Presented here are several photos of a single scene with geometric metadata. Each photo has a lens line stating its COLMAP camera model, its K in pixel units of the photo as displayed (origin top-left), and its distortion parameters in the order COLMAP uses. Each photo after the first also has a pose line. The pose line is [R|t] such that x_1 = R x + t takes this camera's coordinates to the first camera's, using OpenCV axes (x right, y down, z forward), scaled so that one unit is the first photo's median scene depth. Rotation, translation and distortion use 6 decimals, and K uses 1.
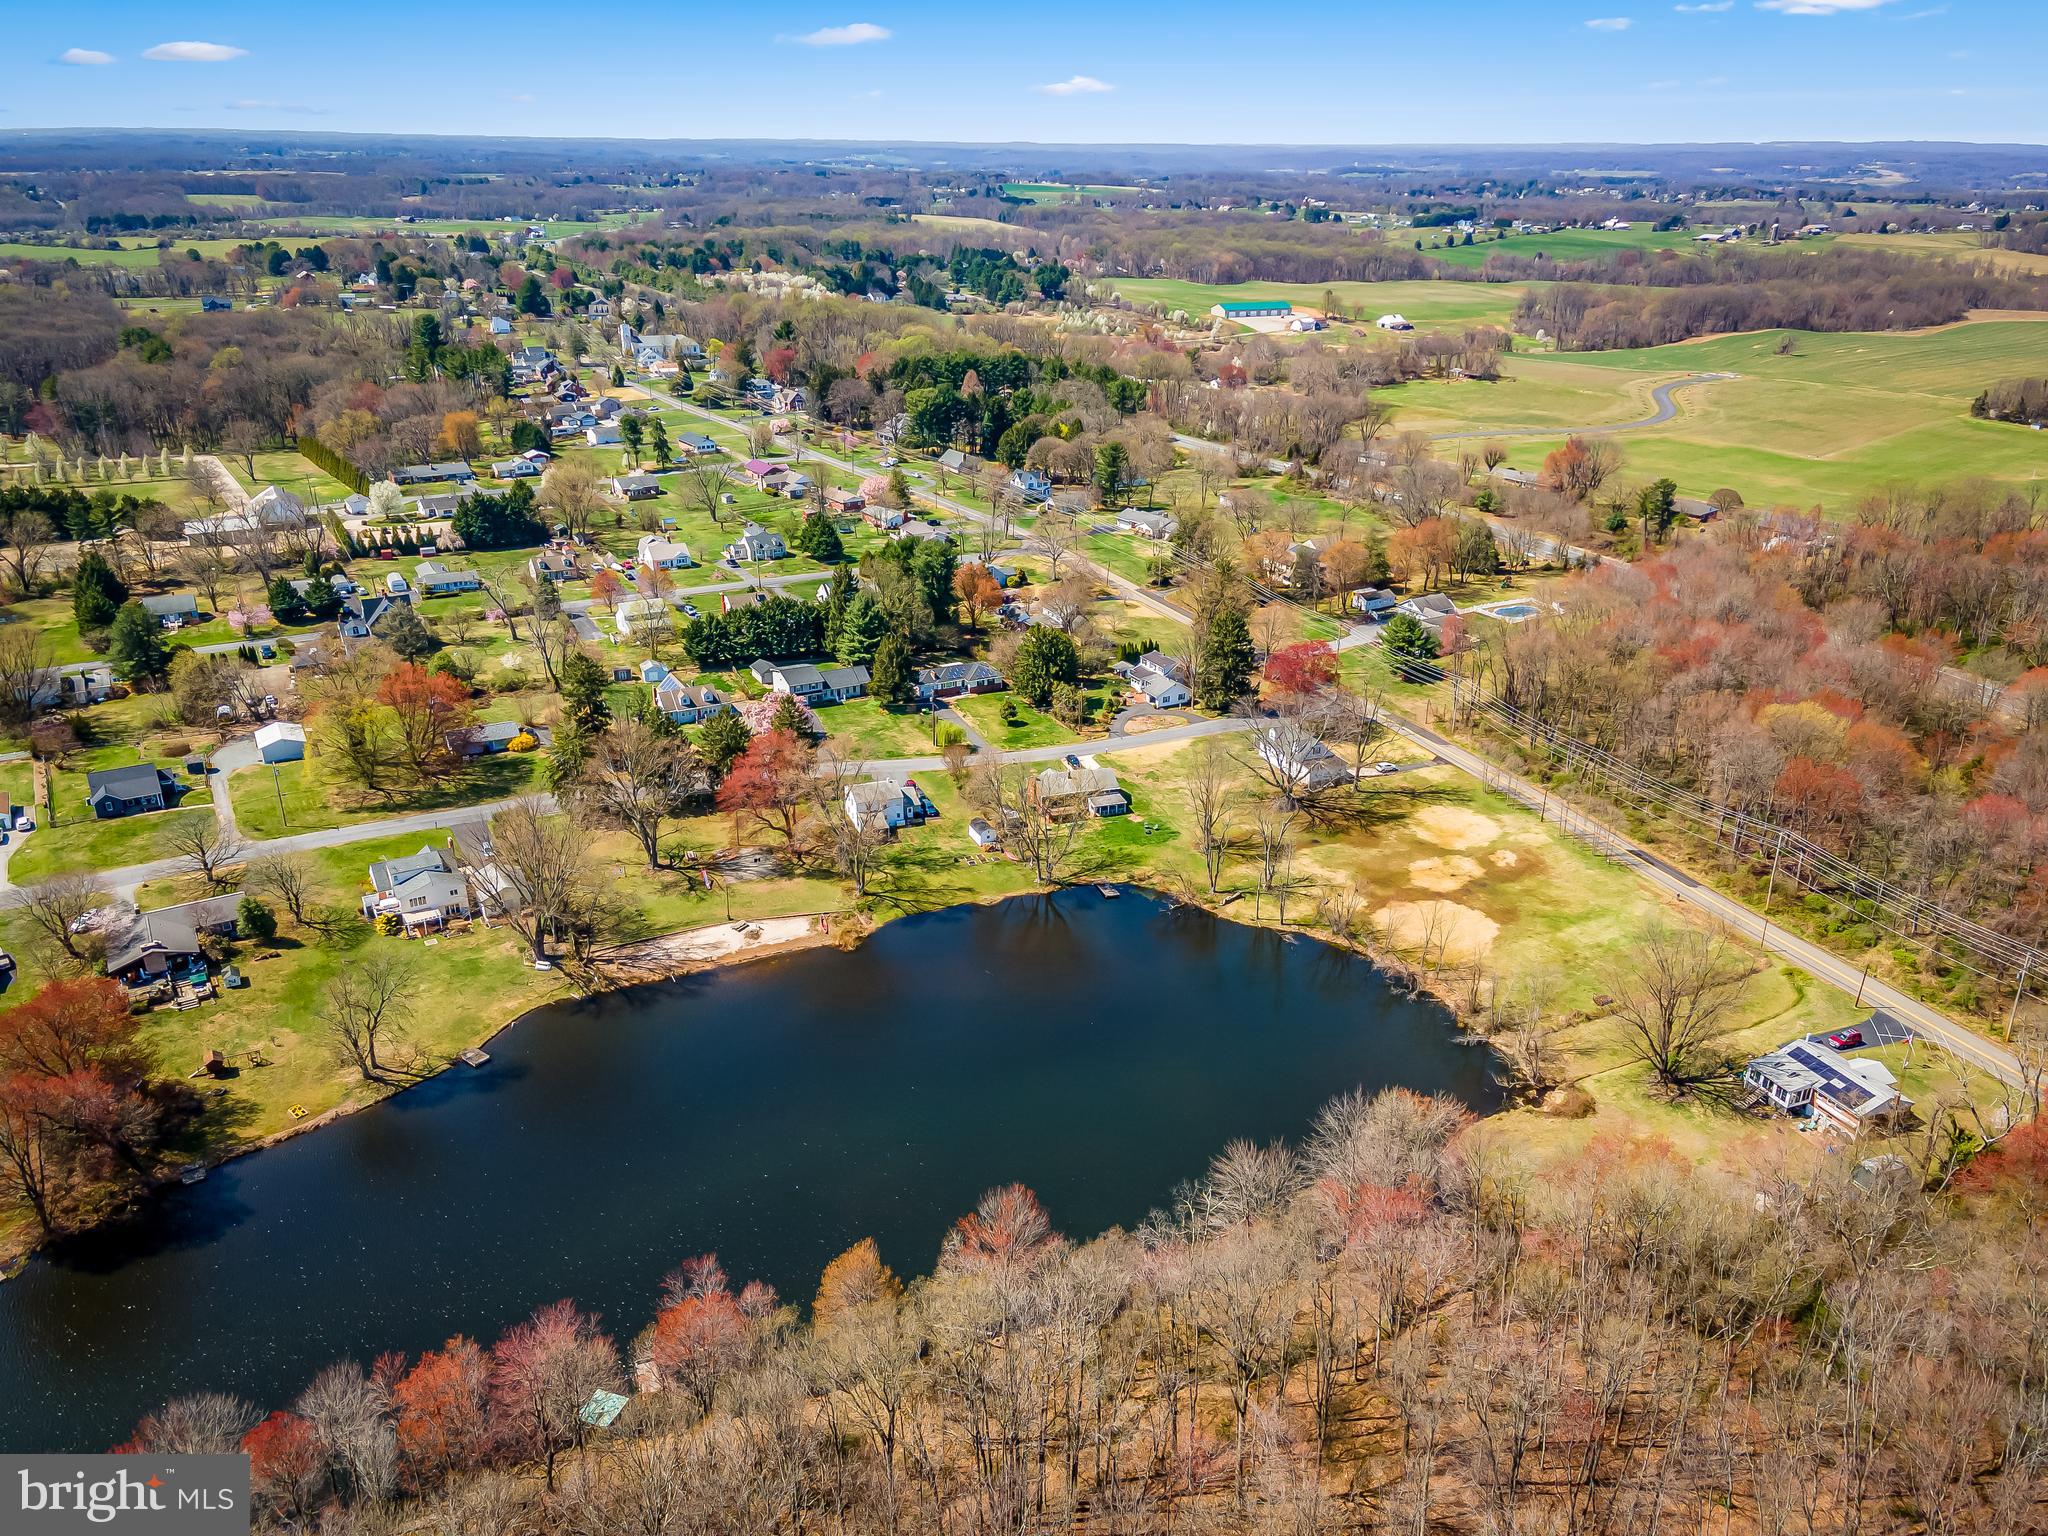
lens RADIAL K [[1498.4, 0, 1024.0], [0, 1498.4, 768.0], [0, 0, 1]] dist [0.026617, 0.026600]
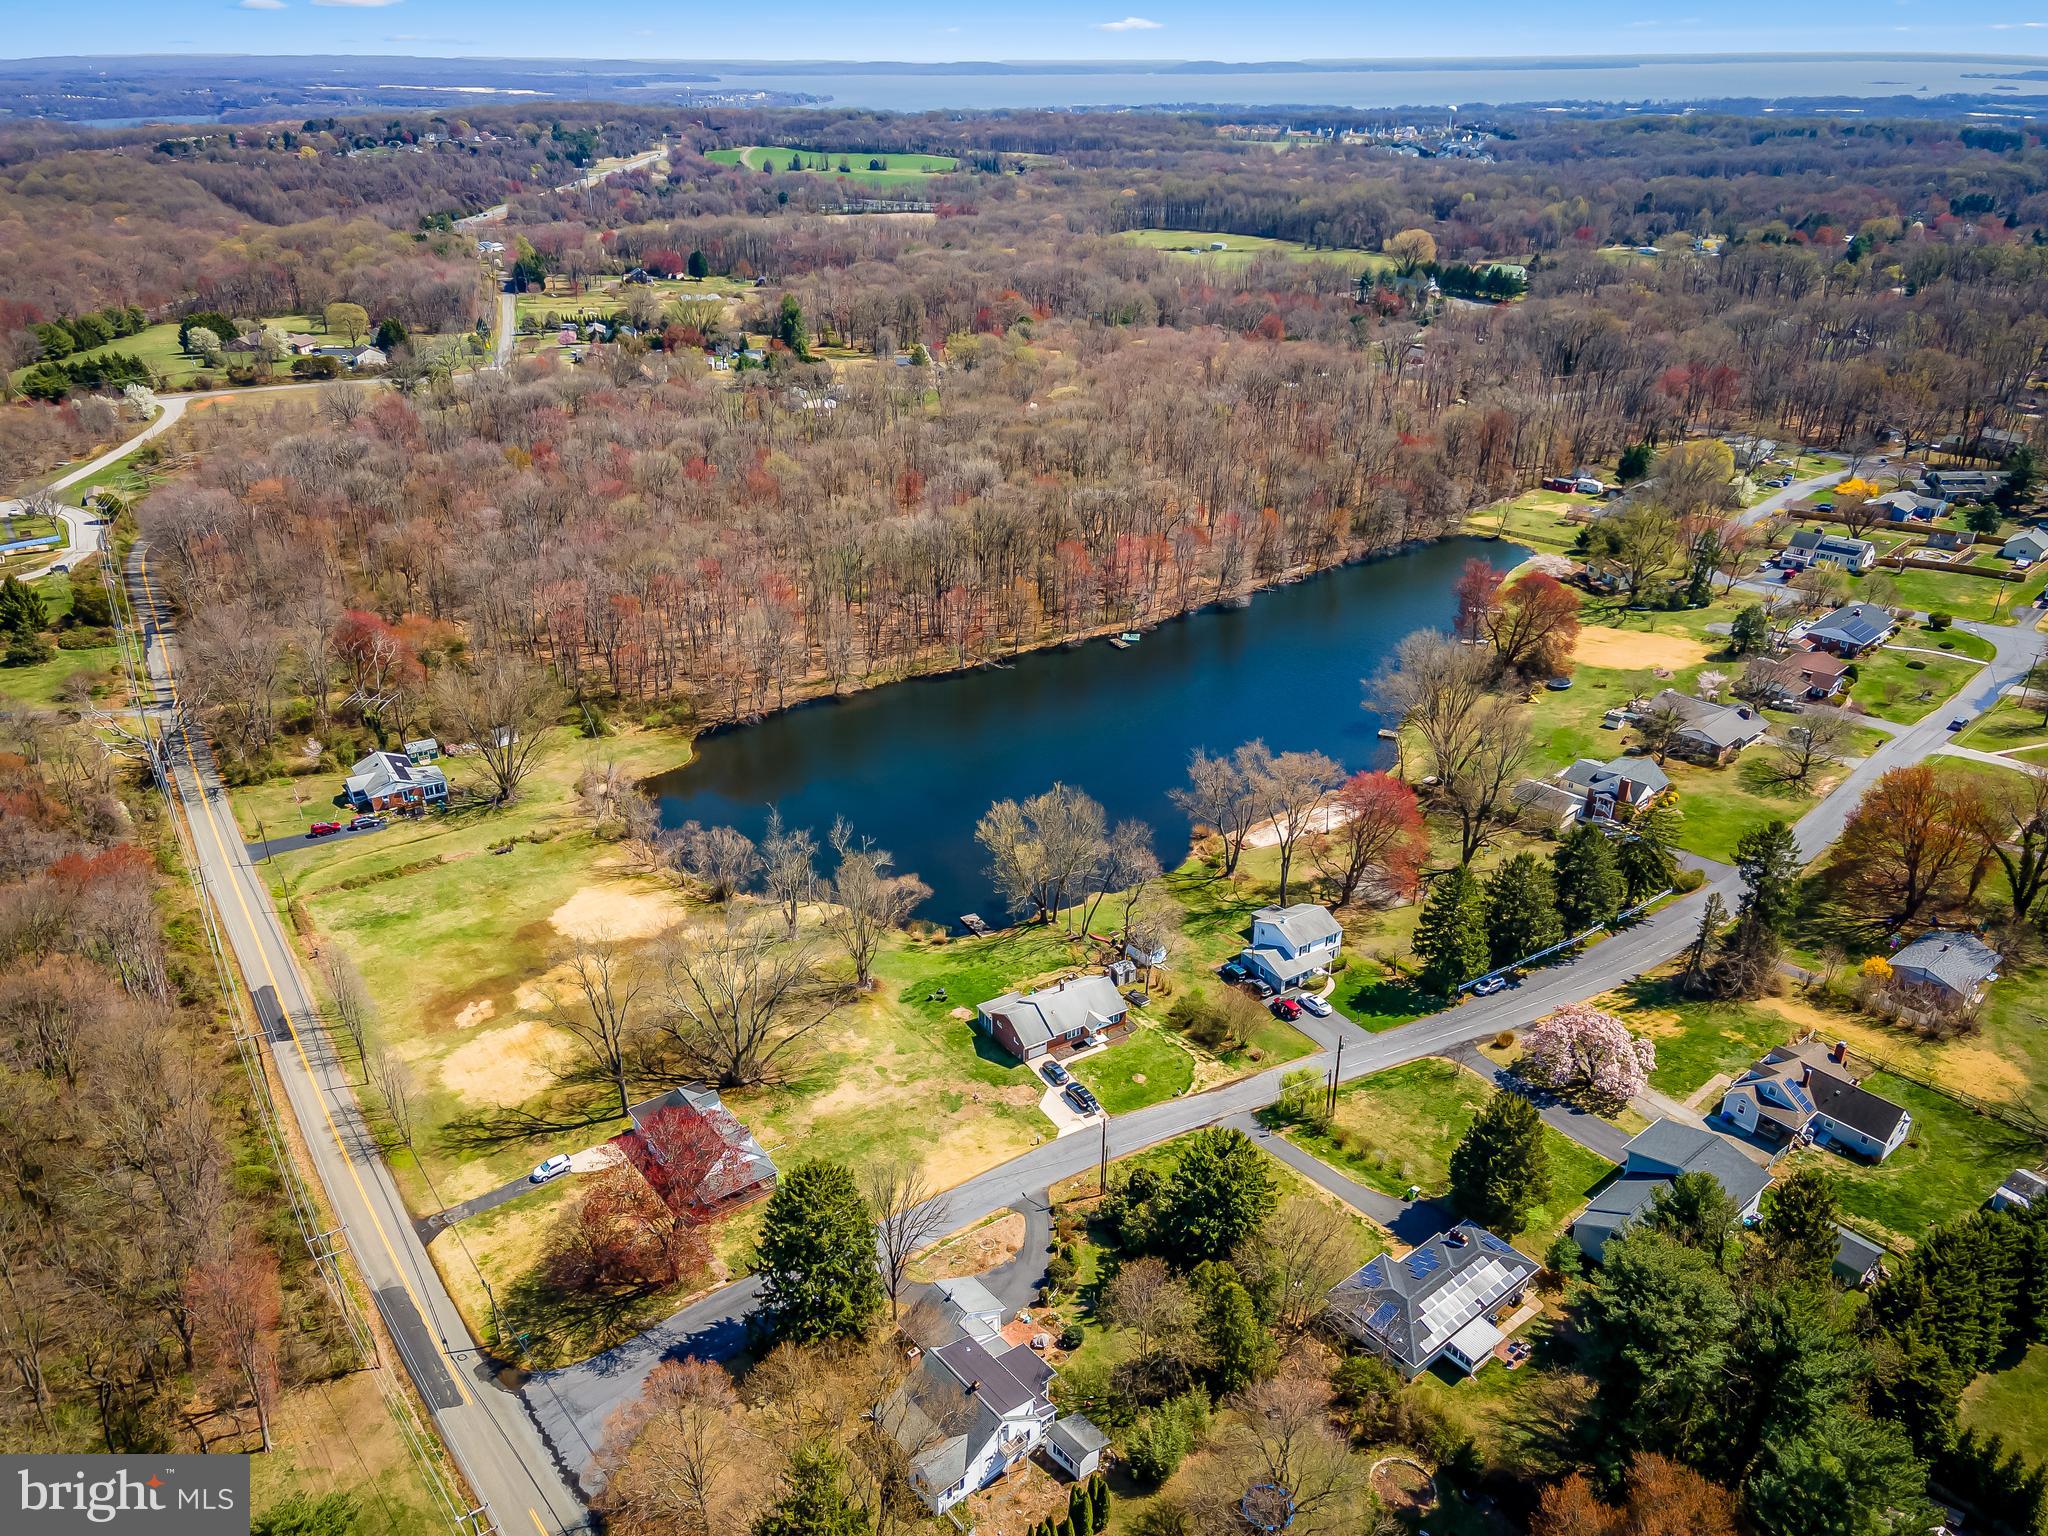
lens RADIAL K [[1502.3, 0, 1023.8], [0, 1502.3, 744.5], [0, 0, 1]] dist [0.074857, -0.161890]
pose [[-0.977751, 0.083835, -0.192286, 0.184919], [-0.084132, 0.682982, 0.725574, -0.620956], [0.192157, 0.725609, -0.660733, 1.478108]]
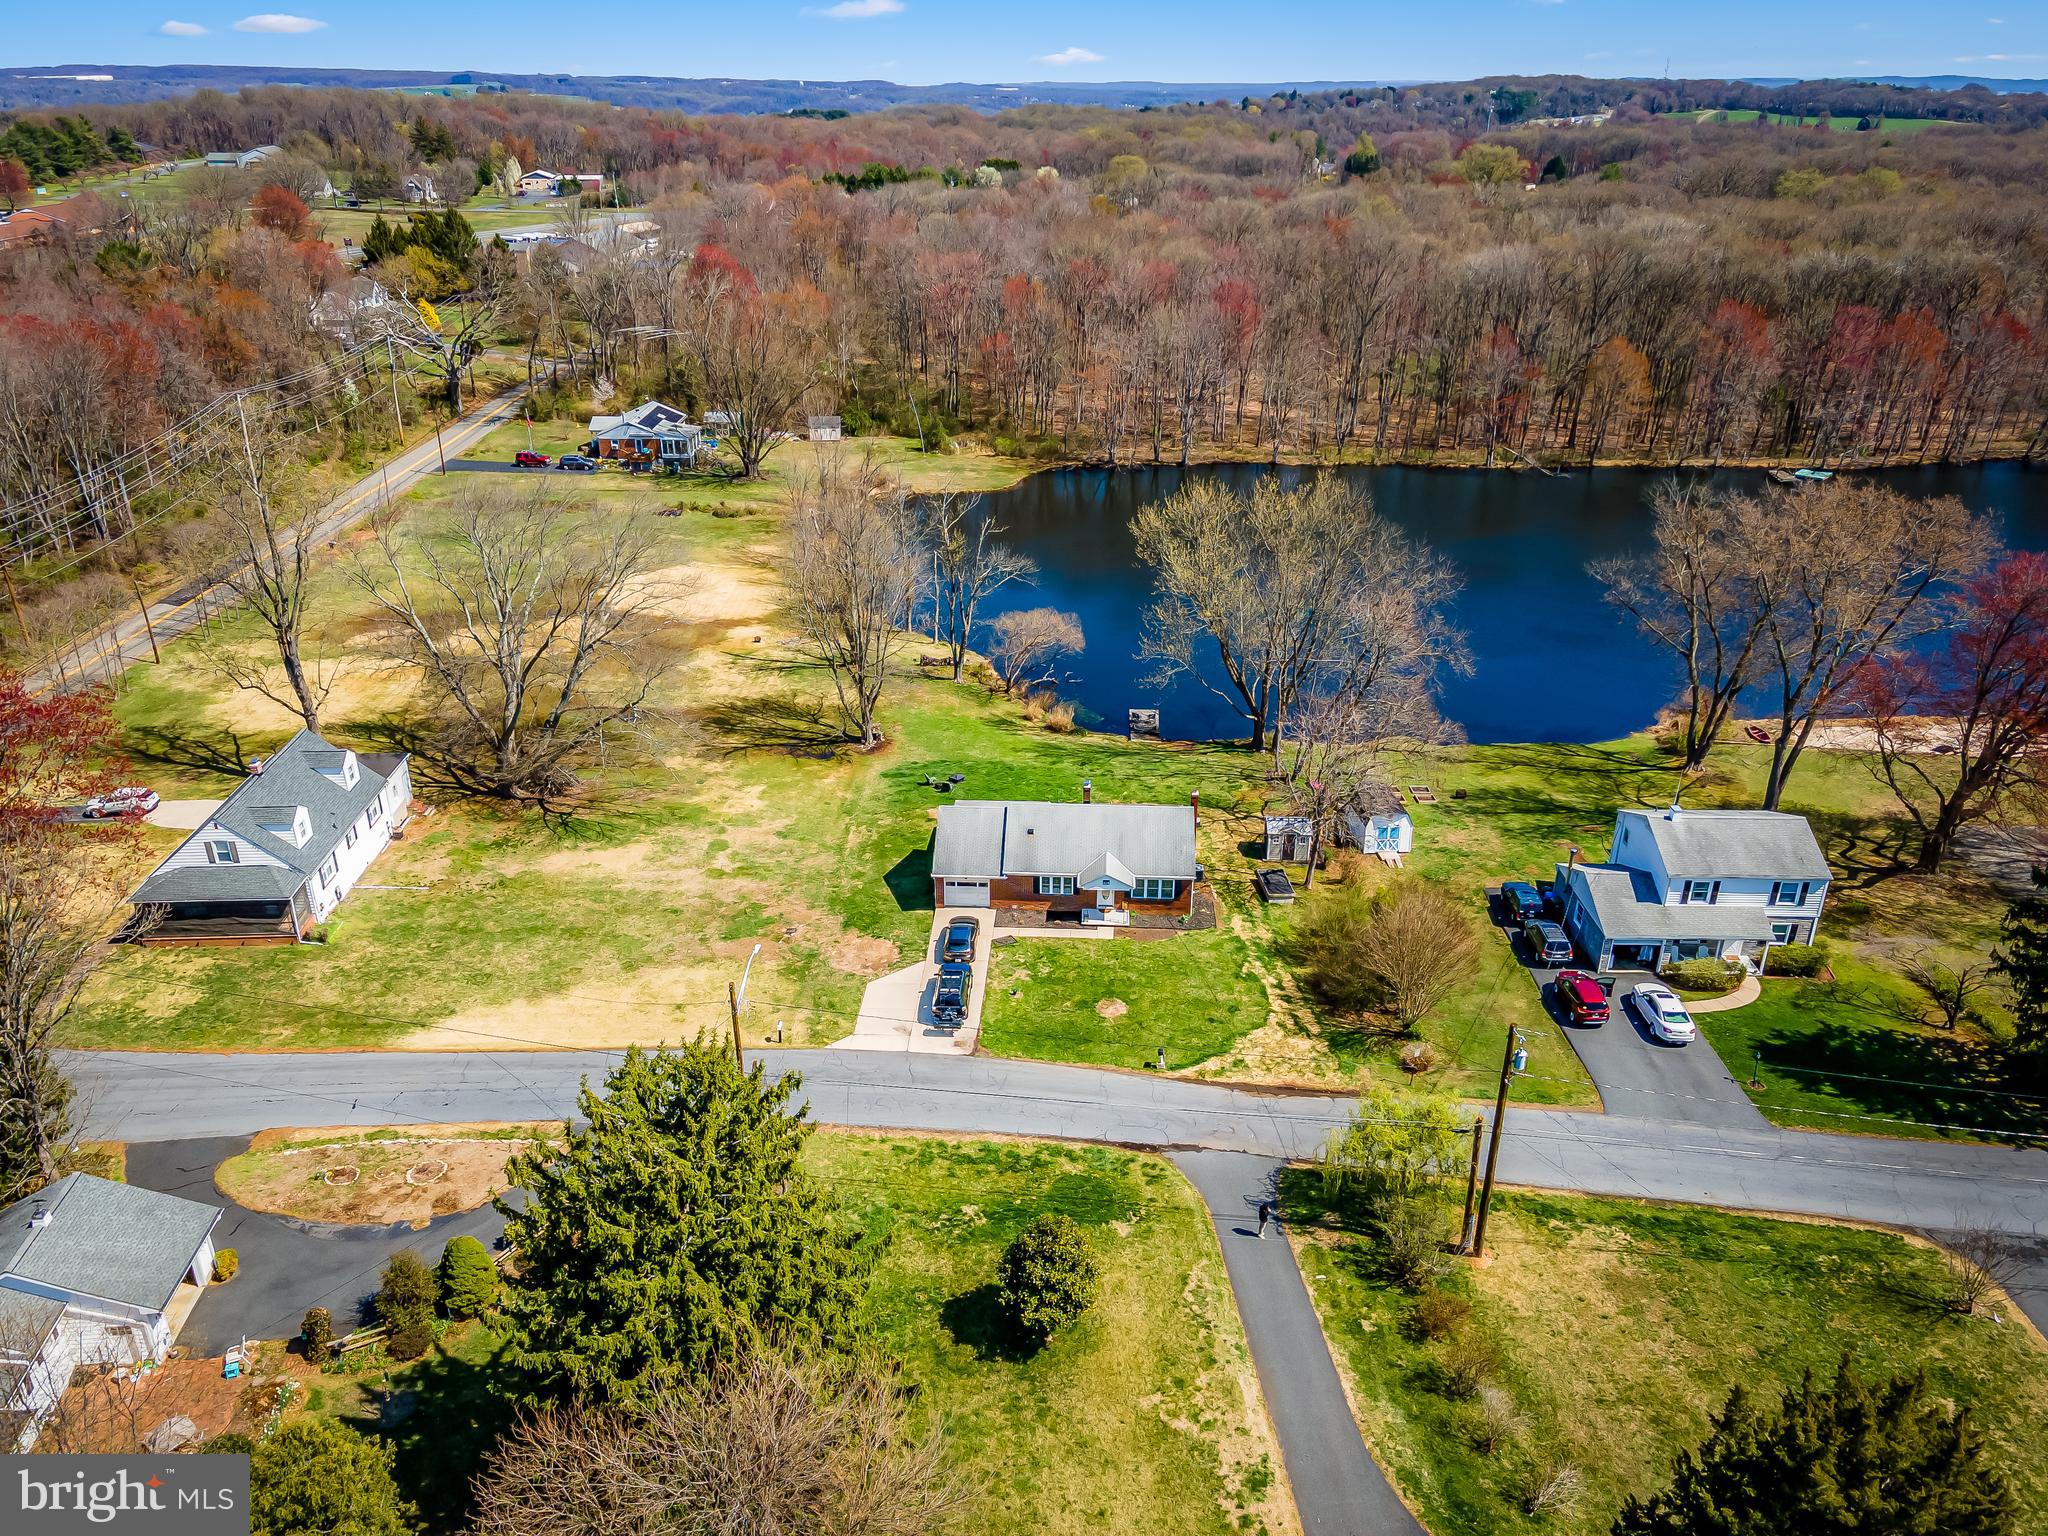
lens RADIAL K [[1498.4, 0, 1024.0], [0, 1498.4, 768.0], [0, 0, 1]] dist [0.026617, 0.026600]
pose [[-0.928082, -0.161490, 0.335536, -0.071798], [0.137593, 0.688583, 0.711984, -0.253915], [-0.346023, 0.706947, -0.616842, 1.292162]]
